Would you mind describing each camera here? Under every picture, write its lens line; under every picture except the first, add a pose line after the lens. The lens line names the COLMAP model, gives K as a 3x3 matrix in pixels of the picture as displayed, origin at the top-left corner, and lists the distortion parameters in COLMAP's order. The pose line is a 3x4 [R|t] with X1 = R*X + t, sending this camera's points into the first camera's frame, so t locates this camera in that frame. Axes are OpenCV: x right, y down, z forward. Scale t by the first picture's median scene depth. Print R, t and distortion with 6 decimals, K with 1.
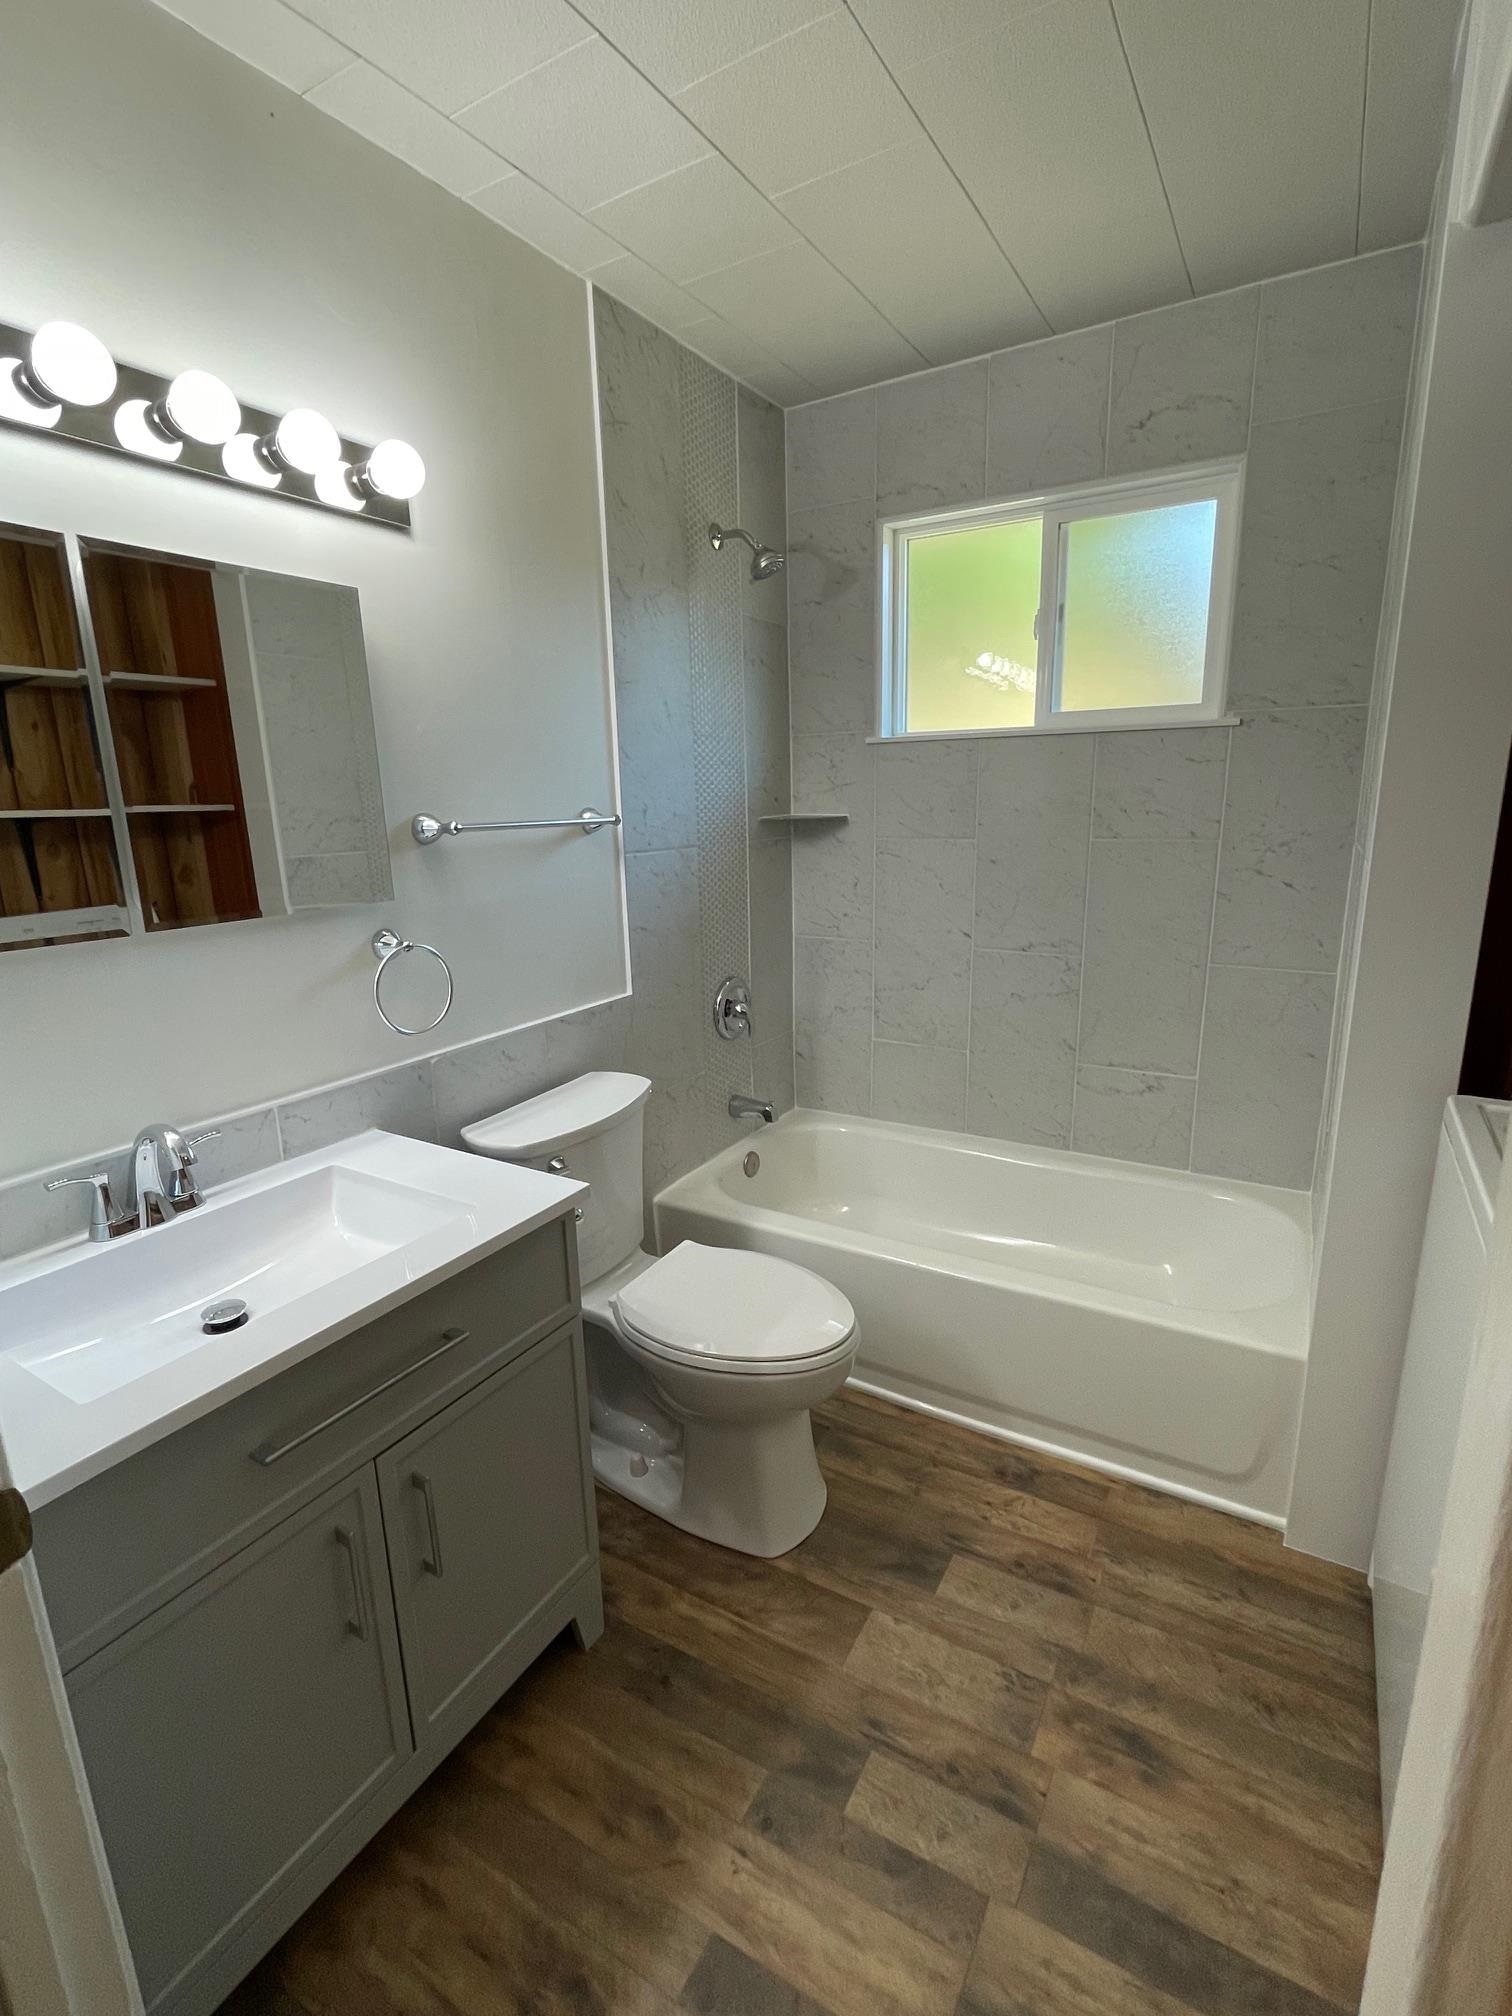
lens RADIAL K [[940.8, 0, 755.6], [0, 940.8, 1015.9], [0, 0, 1]] dist [-0.000577, 0.000009]
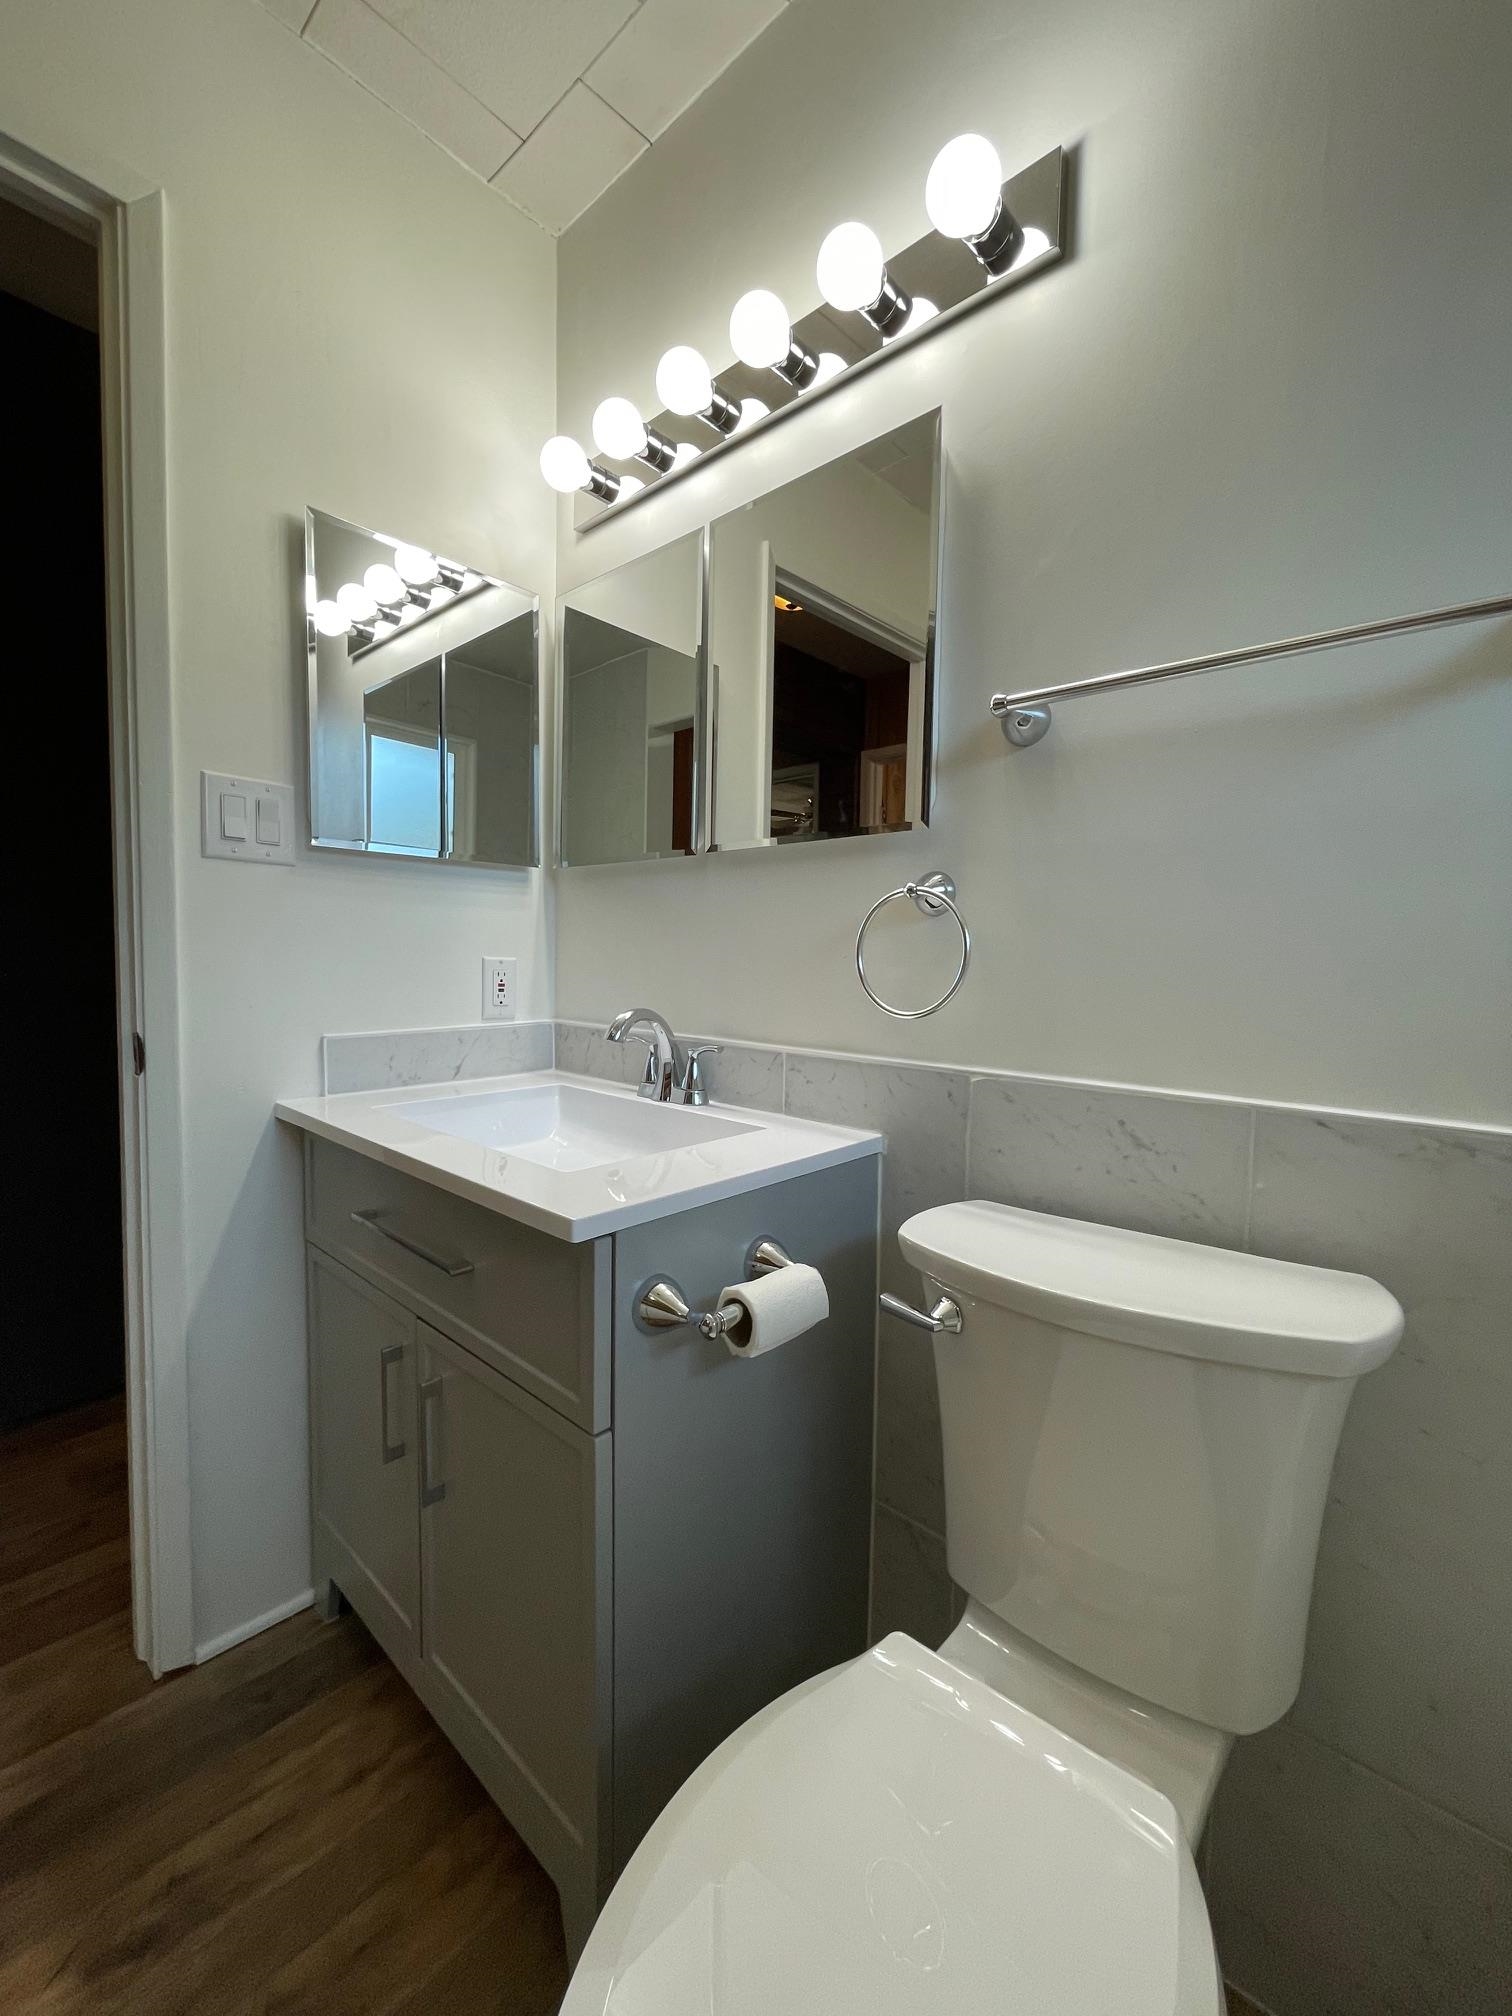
lens RADIAL K [[831.4, 0, 754.4], [0, 831.4, 995.7], [0, 0, 1]] dist [-0.001218, -0.000289]
pose [[-0.206573, 0.072243, -0.975761, 0.273904], [-0.236058, 0.964131, 0.121357, -0.046625], [0.949528, 0.255406, -0.182110, 1.019736]]
